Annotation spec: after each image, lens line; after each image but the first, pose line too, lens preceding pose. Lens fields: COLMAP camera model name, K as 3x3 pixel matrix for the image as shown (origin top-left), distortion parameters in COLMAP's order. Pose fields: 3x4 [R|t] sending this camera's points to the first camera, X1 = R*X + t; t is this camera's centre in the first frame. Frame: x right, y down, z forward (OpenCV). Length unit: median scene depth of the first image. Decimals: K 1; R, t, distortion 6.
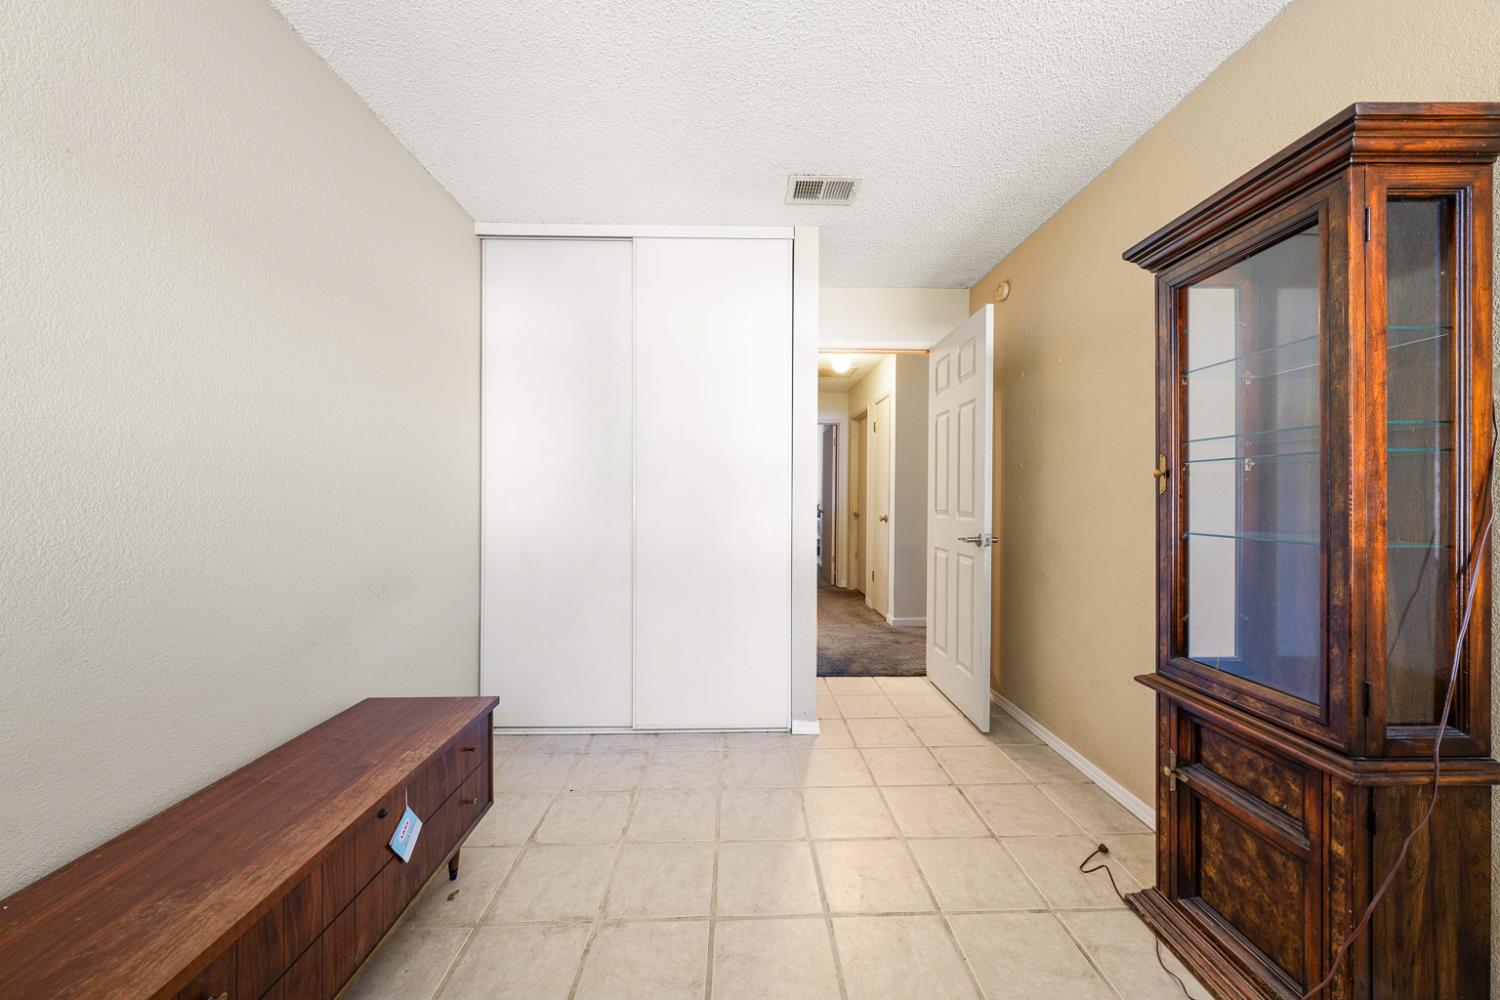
lens RADIAL K [[516.0, 0, 747.2], [0, 516.0, 495.3], [0, 0, 1]] dist [0.004504, -0.000669]
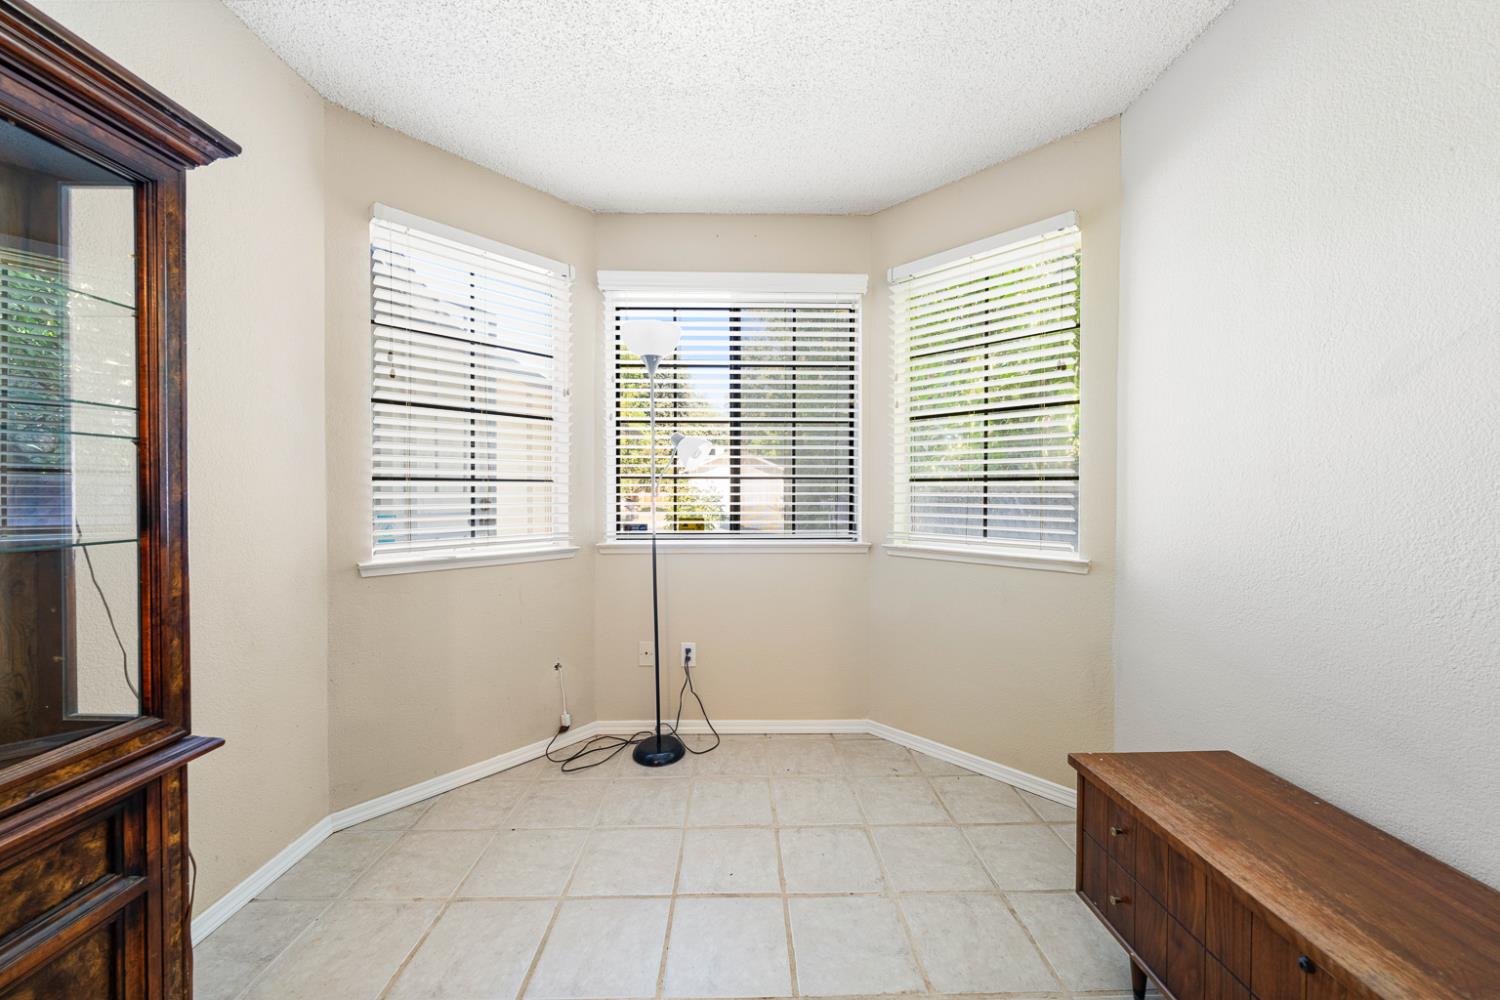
lens RADIAL K [[523.0, 0, 751.5], [0, 523.0, 497.6], [0, 0, 1]] dist [-0.002848, 0.000055]
pose [[-0.999971, -0.006685, -0.003627, 0.029979], [-0.006709, 0.999955, 0.006717, 0.006278], [0.003582, 0.006742, -0.999971, 1.888051]]
